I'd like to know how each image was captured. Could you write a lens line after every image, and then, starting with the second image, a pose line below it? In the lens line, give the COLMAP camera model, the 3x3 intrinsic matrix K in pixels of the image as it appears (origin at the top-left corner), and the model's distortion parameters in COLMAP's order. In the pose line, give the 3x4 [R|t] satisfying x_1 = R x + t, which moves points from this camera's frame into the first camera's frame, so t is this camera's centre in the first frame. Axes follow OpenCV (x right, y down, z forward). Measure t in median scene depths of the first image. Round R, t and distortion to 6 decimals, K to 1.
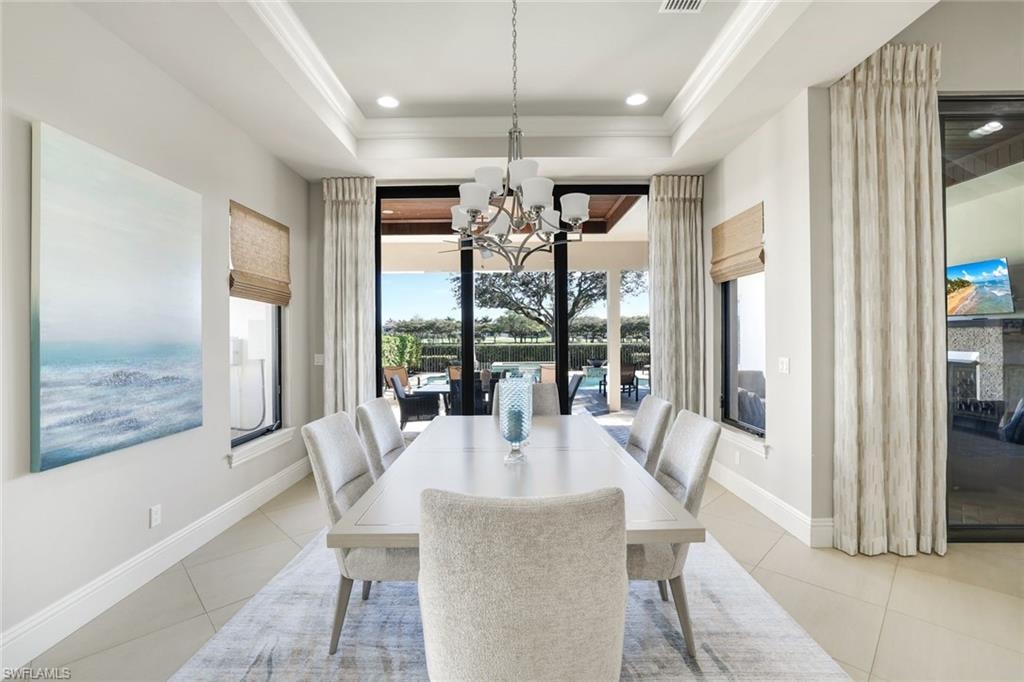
lens RADIAL K [[446.2, 0, 512.0], [0, 446.2, 341.0], [0, 0, 1]] dist [0.000755, 0.000148]
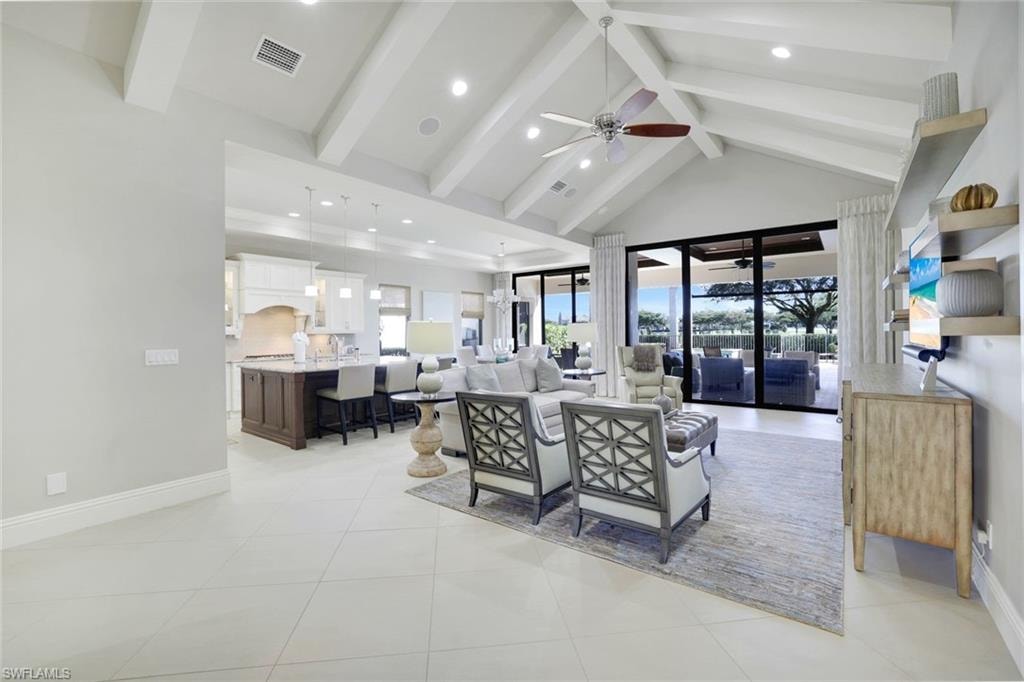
lens RADIAL K [[446.2, 0, 512.0], [0, 446.2, 341.0], [0, 0, 1]] dist [0.000755, 0.000148]
pose [[0.793125, 0.007814, -0.609009, 0.157215], [0.002570, 0.999866, 0.016175, 0.002016], [0.609054, -0.014394, 0.792998, -0.134505]]
